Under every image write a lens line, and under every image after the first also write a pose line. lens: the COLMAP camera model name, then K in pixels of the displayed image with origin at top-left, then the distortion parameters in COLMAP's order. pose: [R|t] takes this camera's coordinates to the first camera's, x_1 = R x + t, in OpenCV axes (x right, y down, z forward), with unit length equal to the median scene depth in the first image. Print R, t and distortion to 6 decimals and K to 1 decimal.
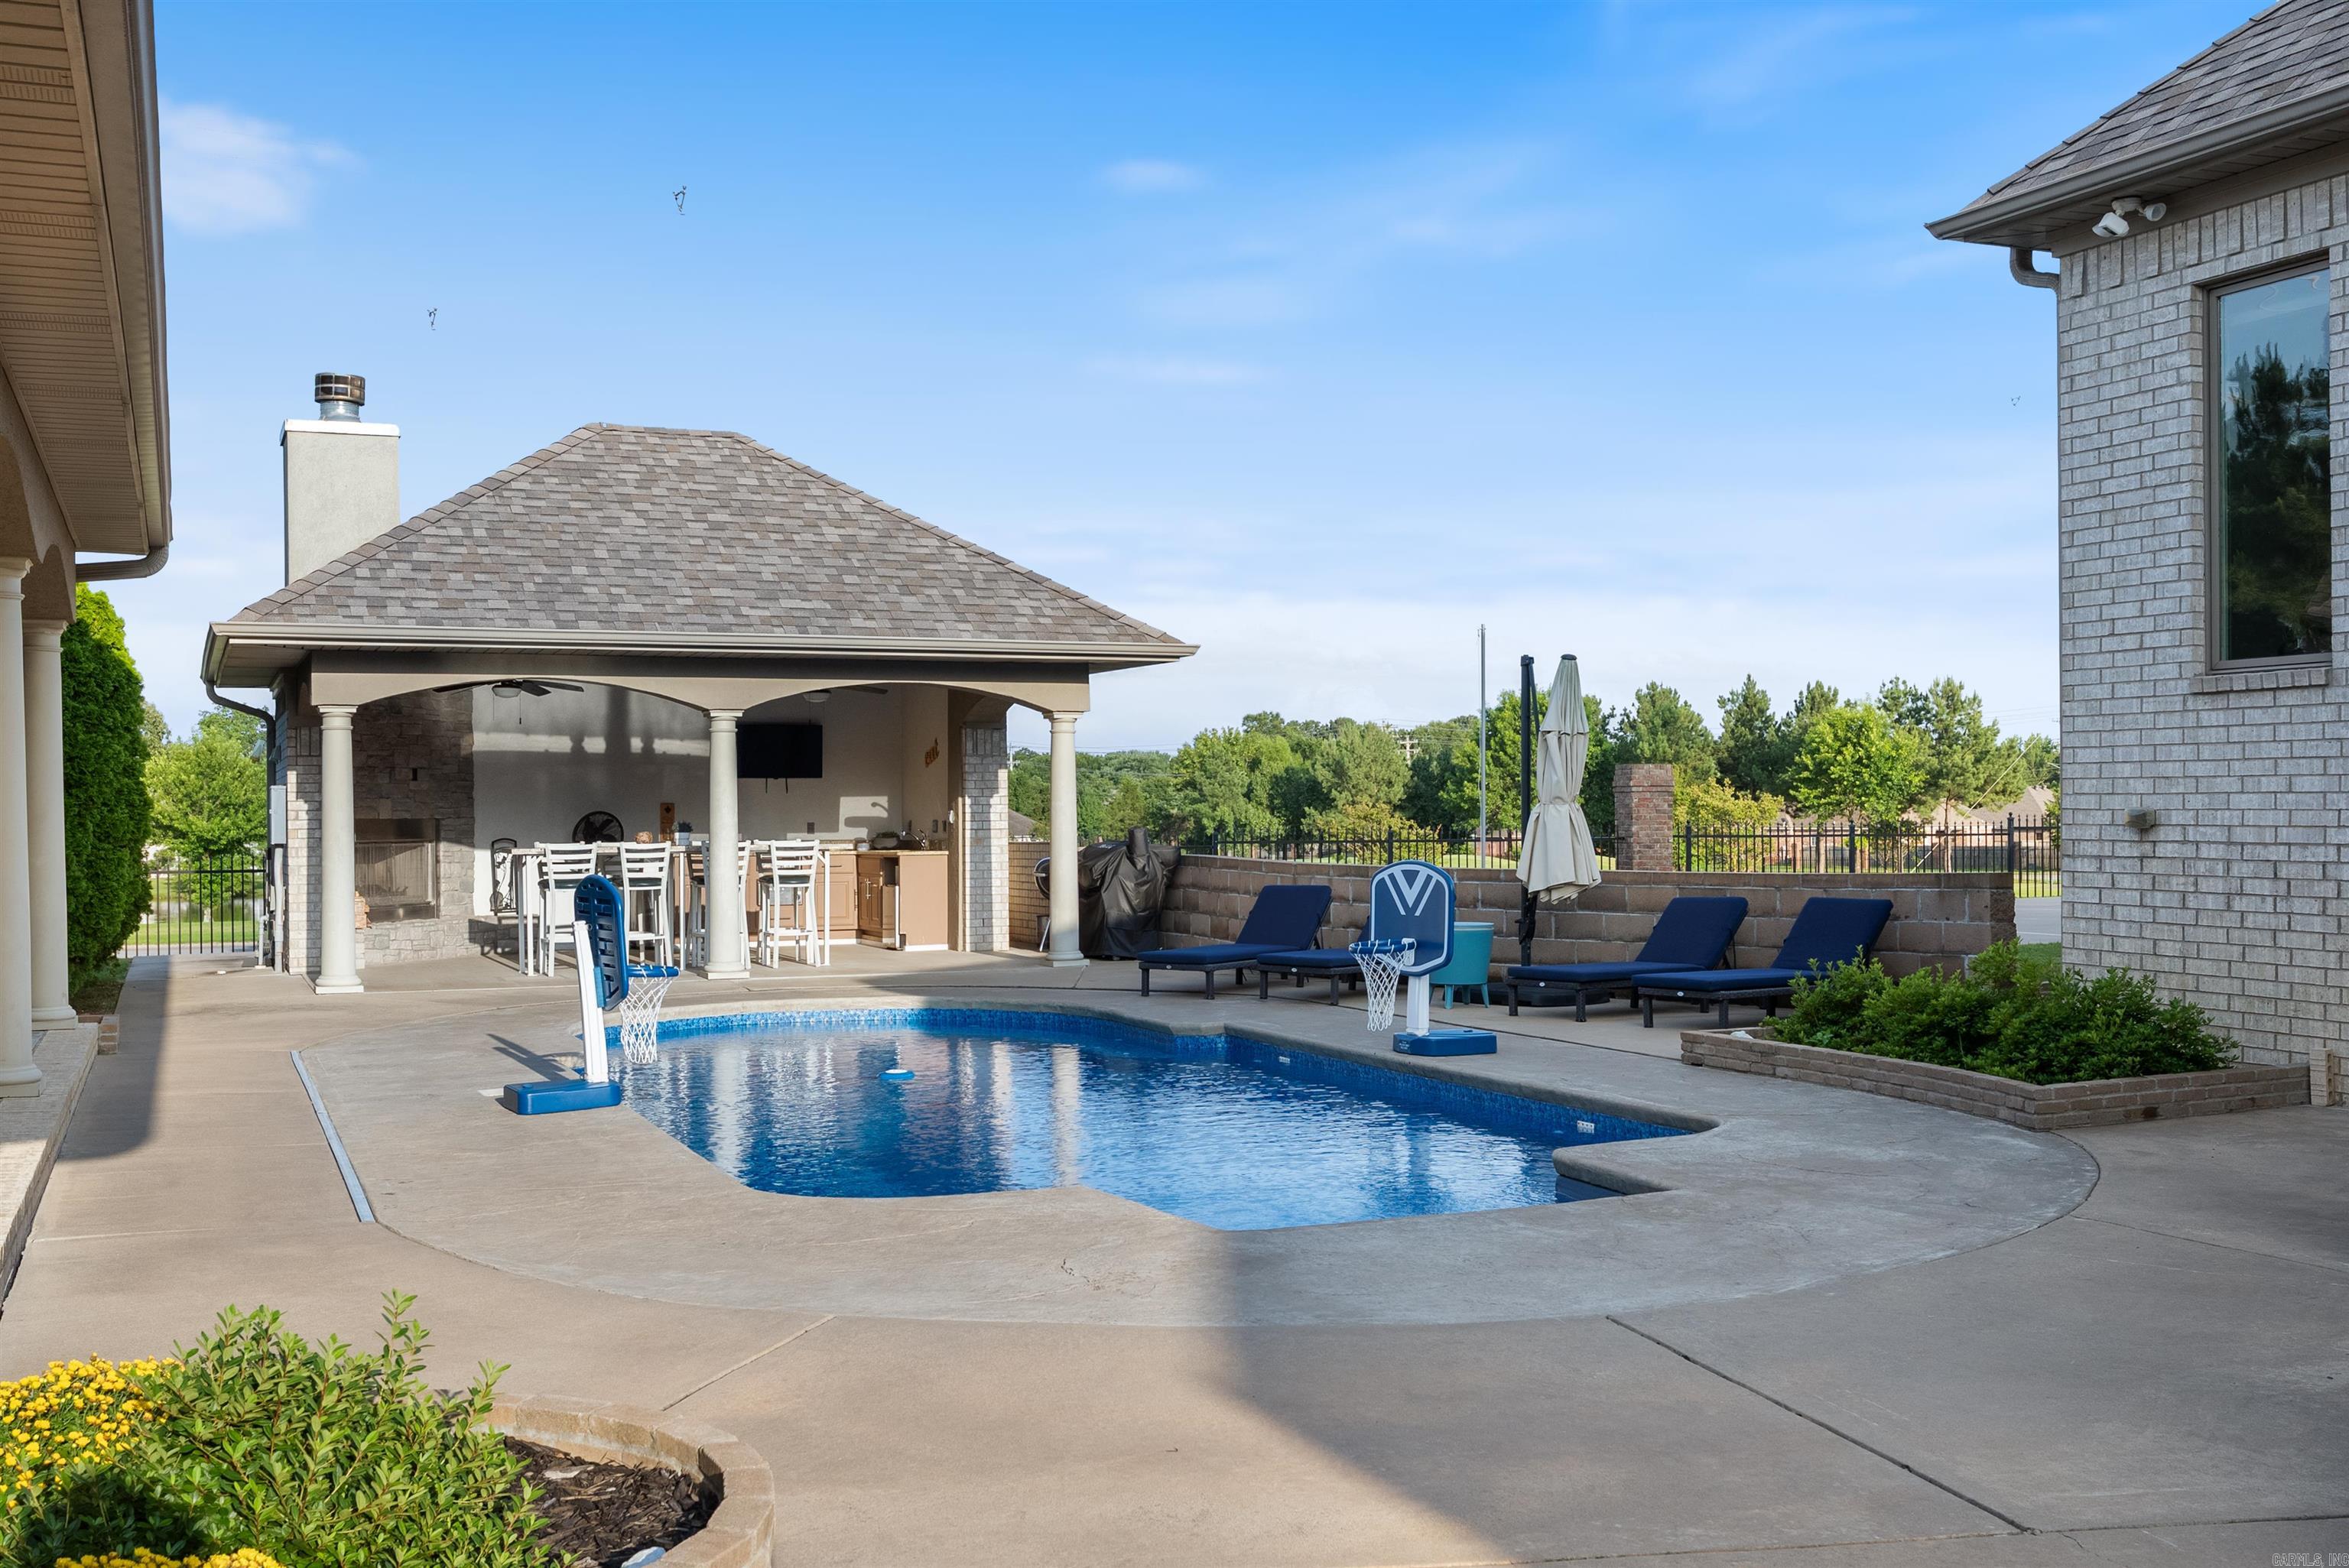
lens RADIAL K [[2187.3, 0, 1199.1], [0, 2187.3, 825.2], [0, 0, 1]] dist [-0.048357, 0.000000]
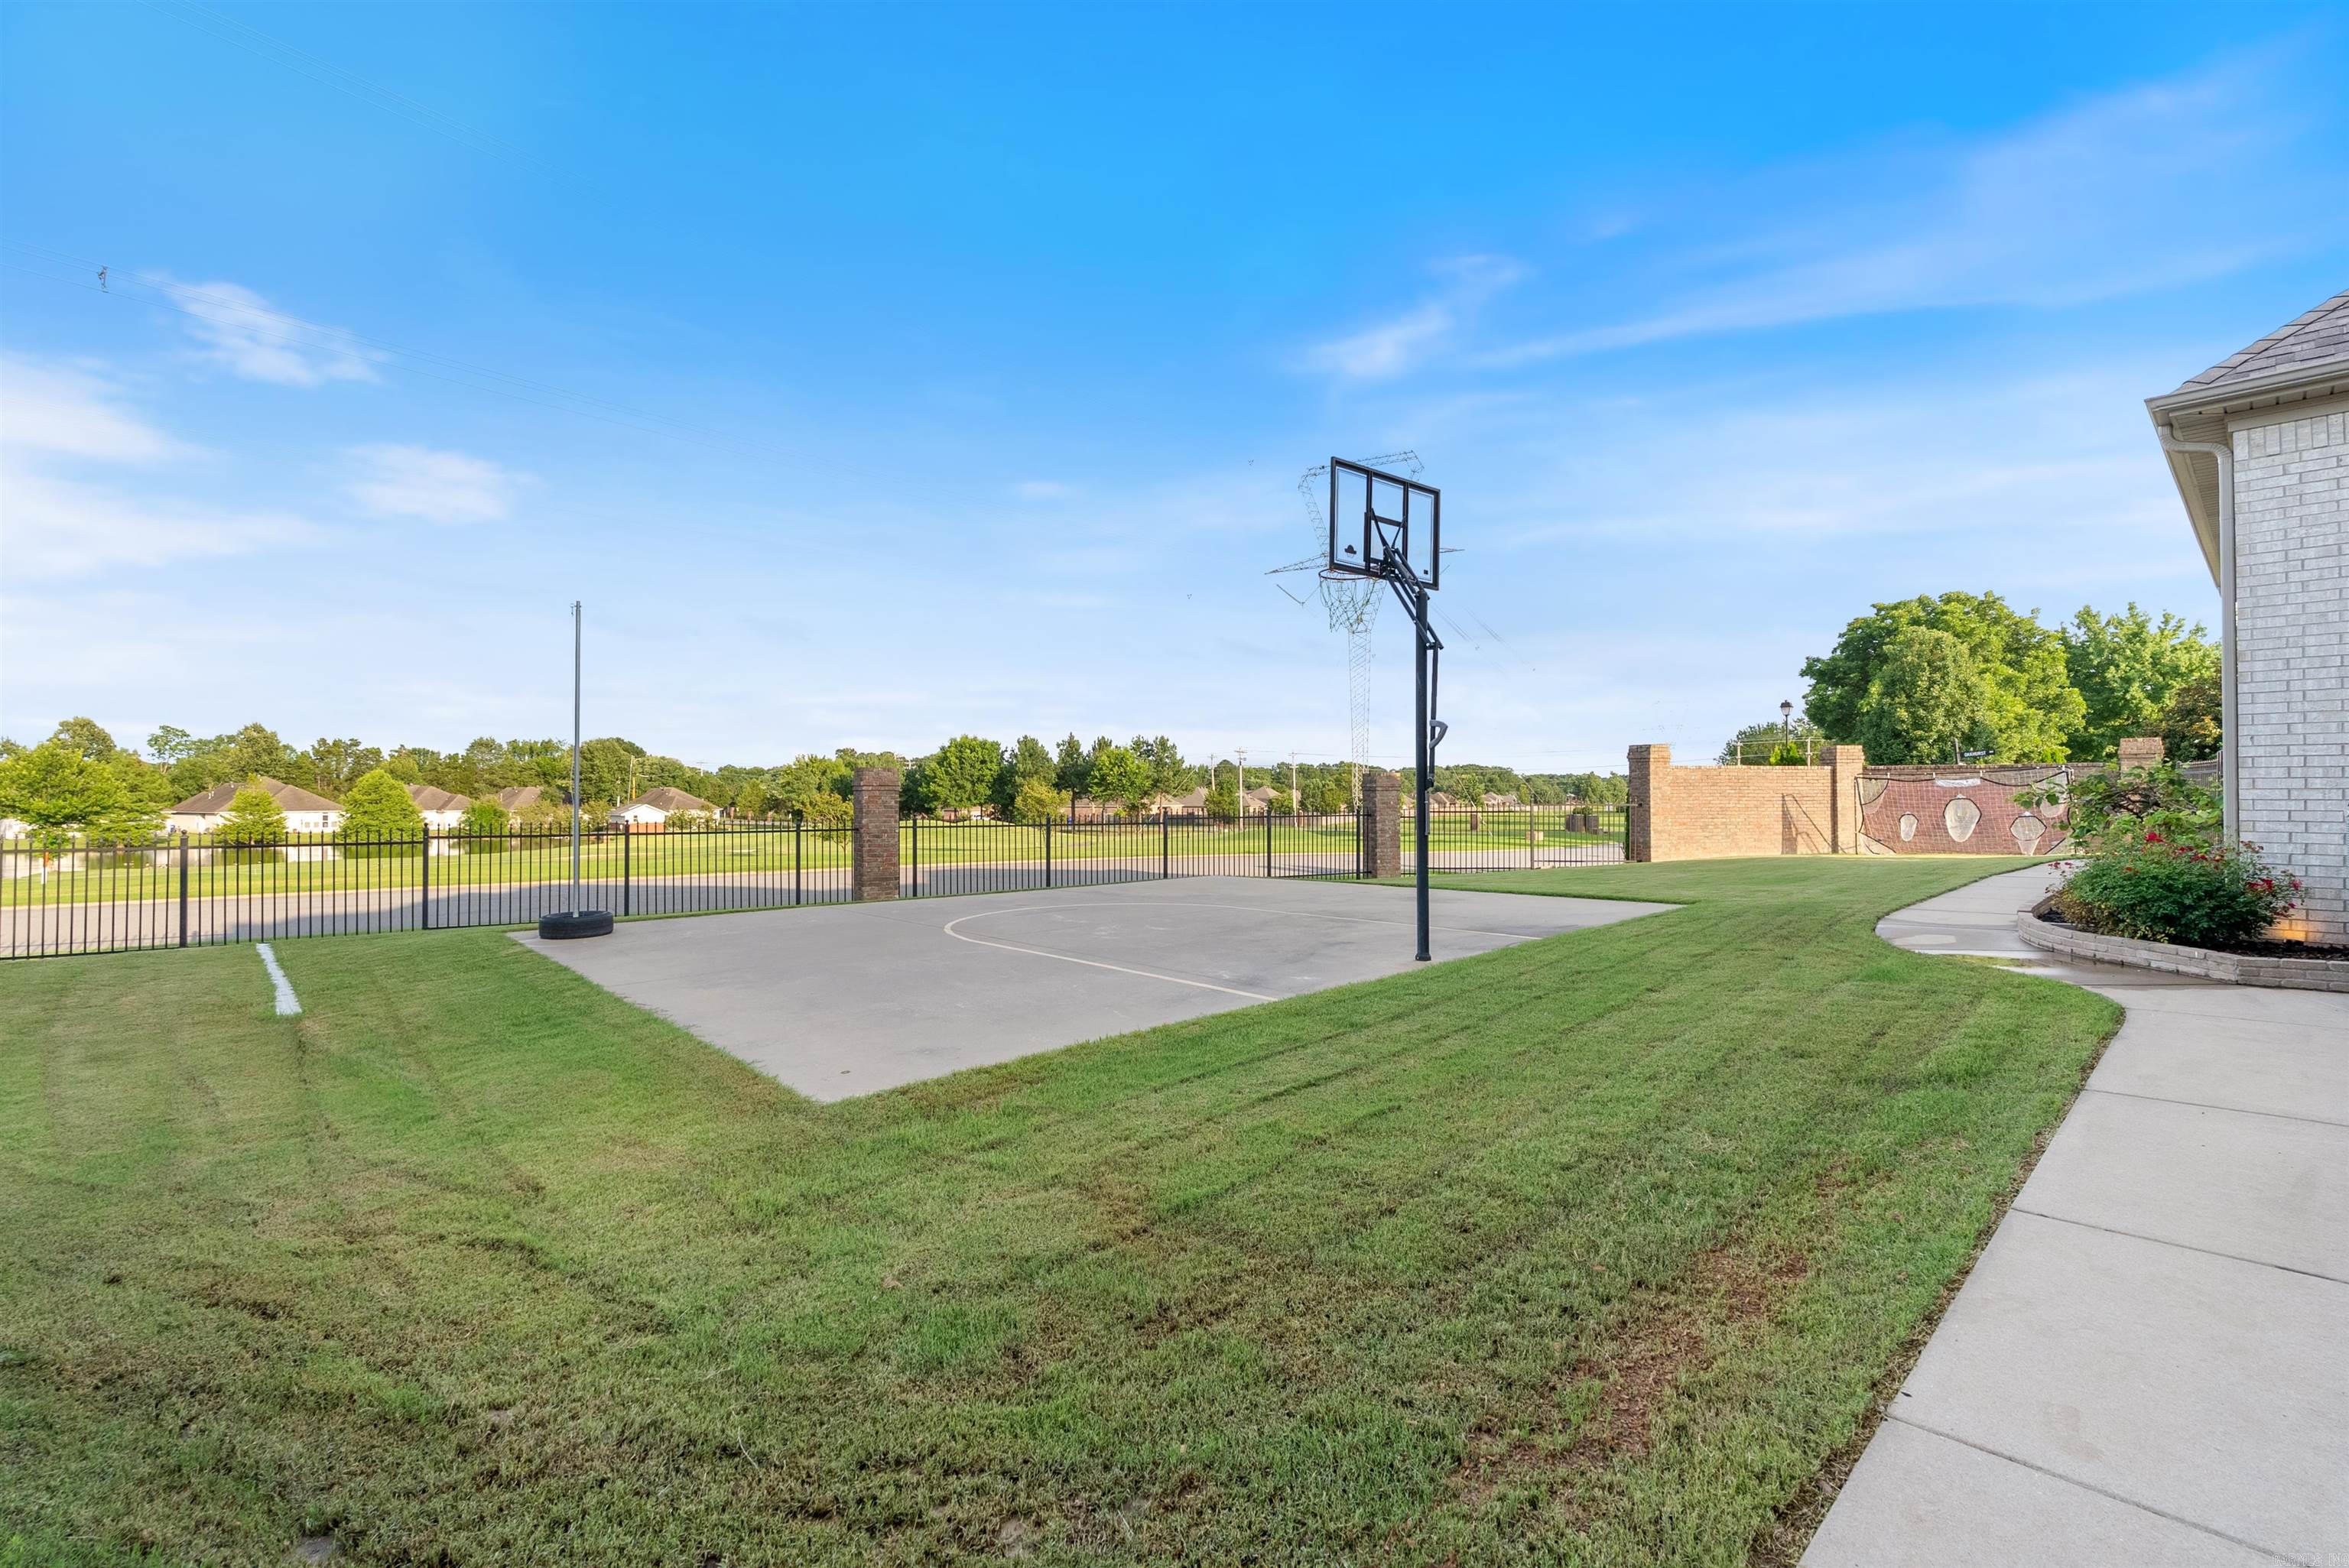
lens RADIAL K [[1068.5, 0, 1152.4], [0, 1068.5, 786.6], [0, 0, 1]] dist [-0.004162, -0.000859]
pose [[0.946484, 0.005979, 0.322696, -0.823579], [-0.000534, 0.999856, -0.016957, 0.013306], [-0.322751, 0.015877, 0.946351, 1.662788]]
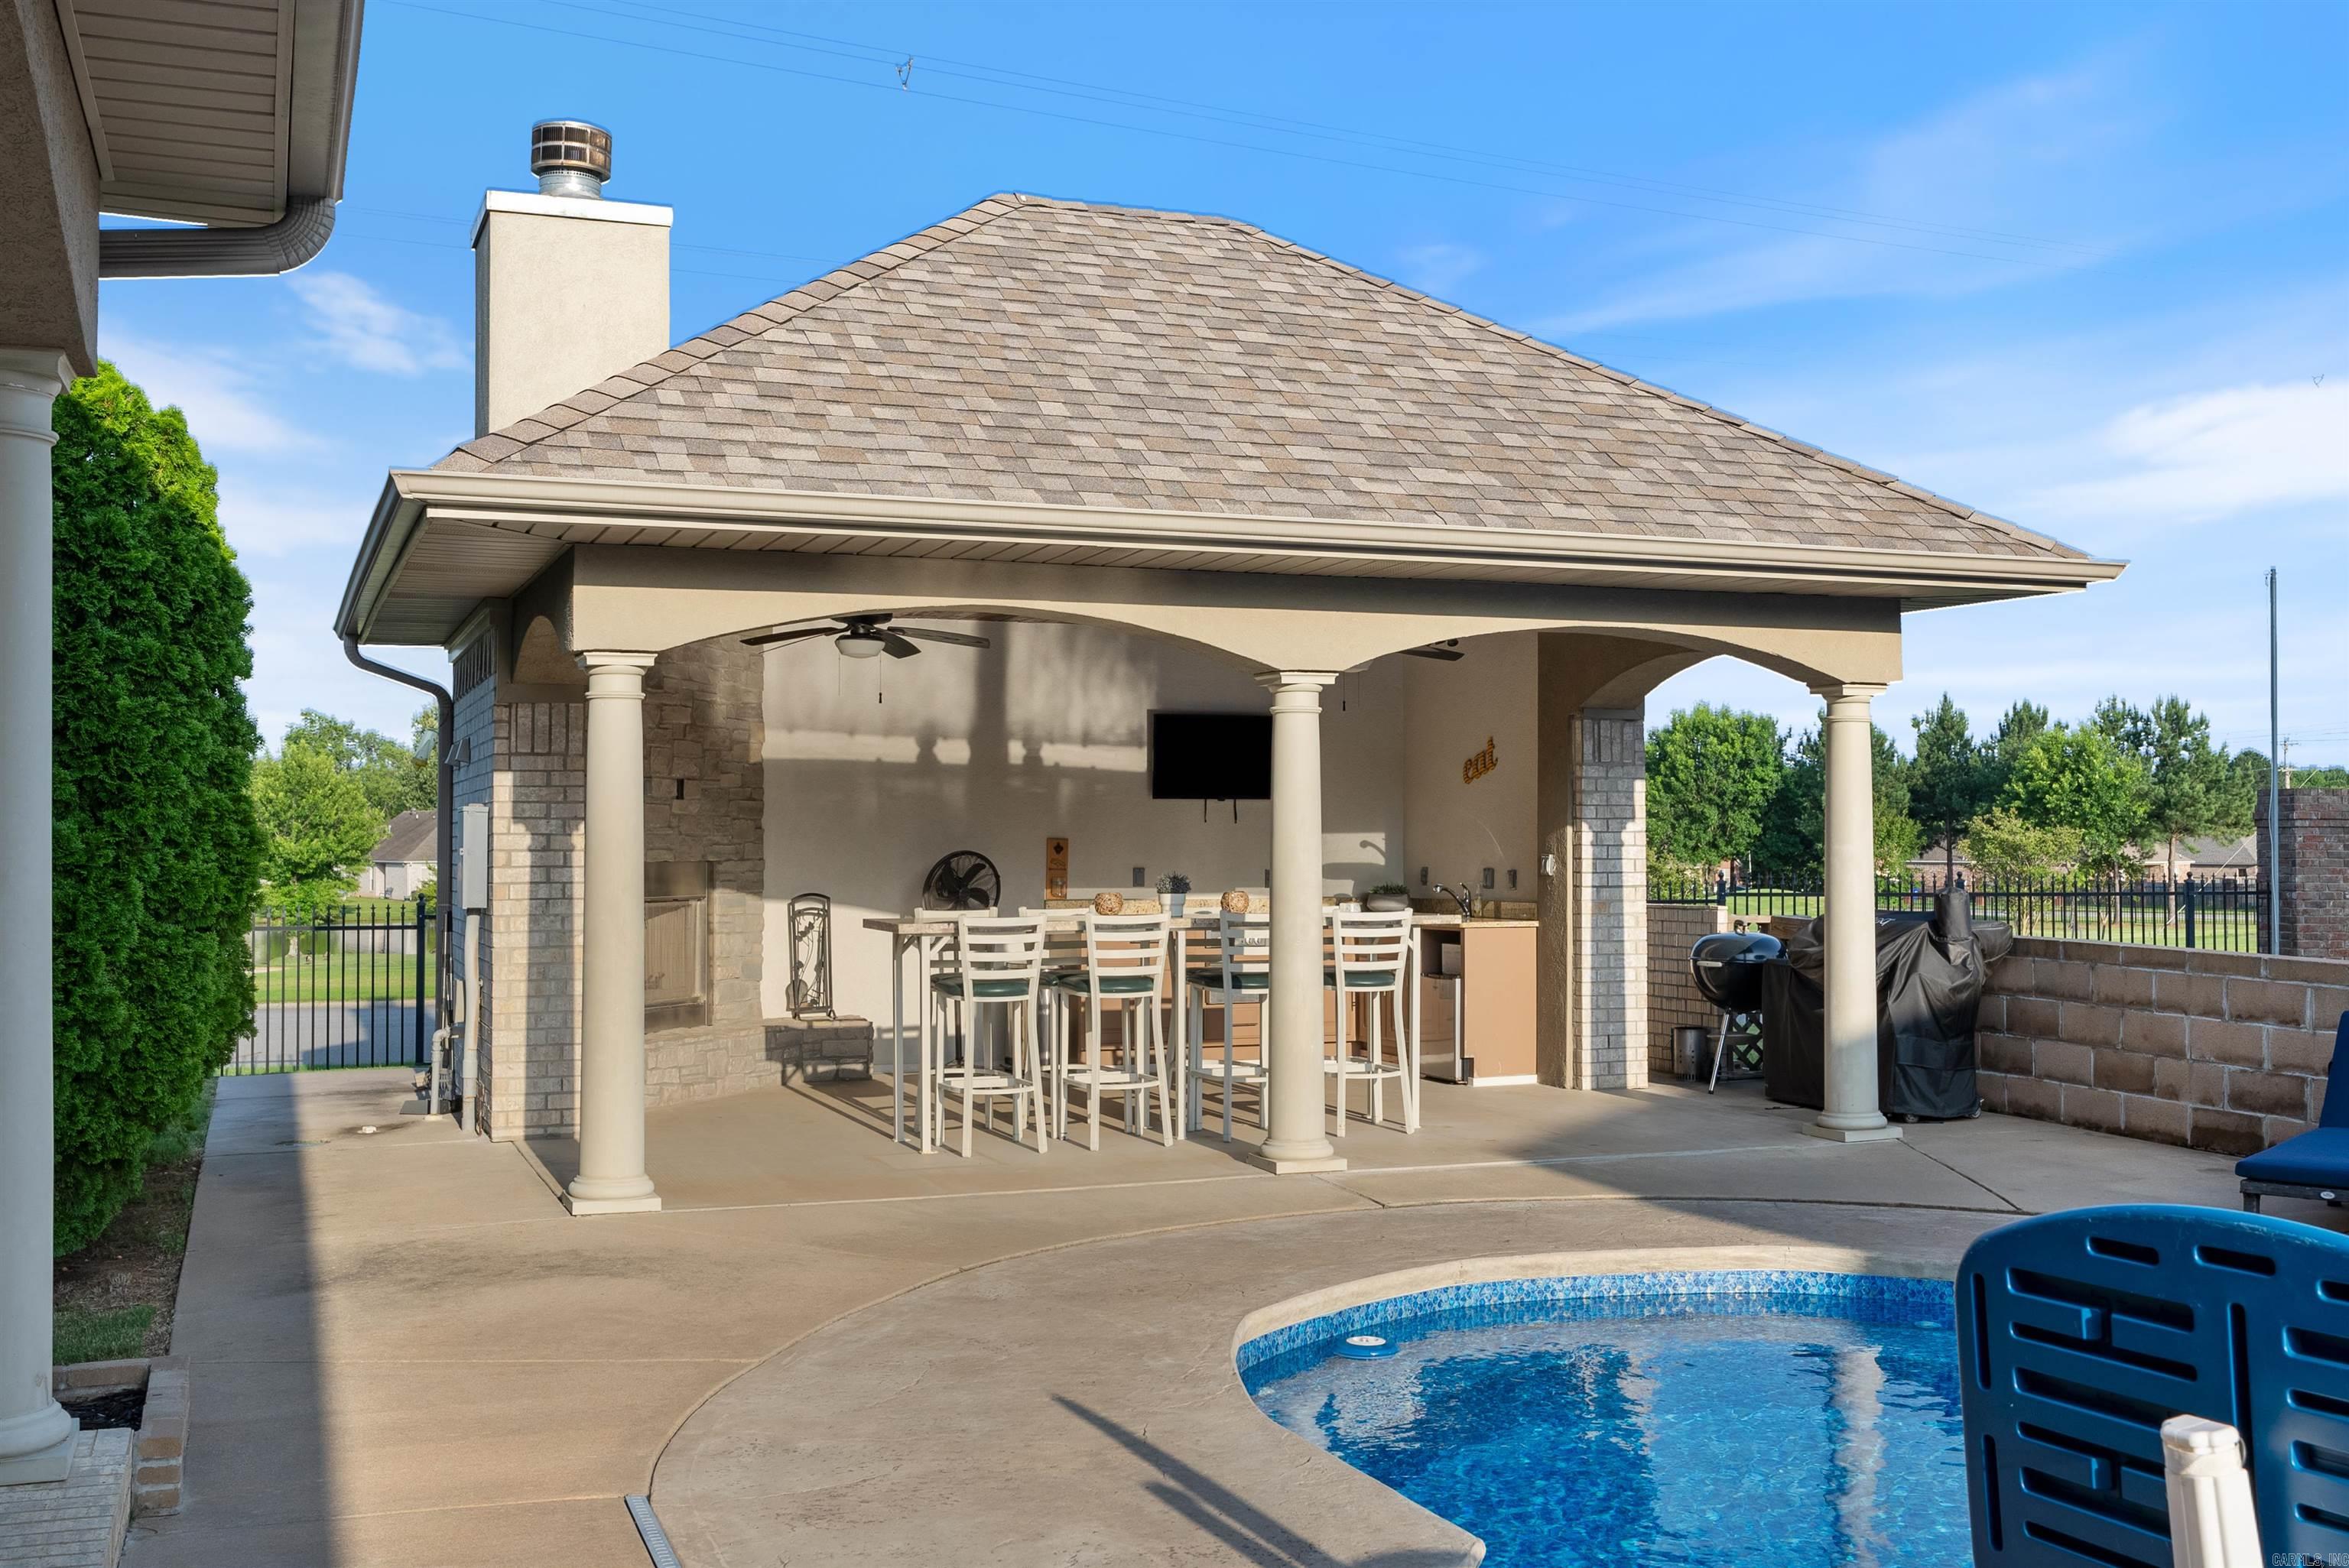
lens RADIAL K [[2351.6, 0, 1185.3], [0, 2351.6, 782.3], [0, 0, 1]] dist [-0.020258, 0.000000]
pose [[0.997794, 0.005902, -0.066124, -0.185371], [-0.007906, 0.999516, -0.030090, -0.006827], [0.065915, 0.030546, 0.997358, 0.371547]]
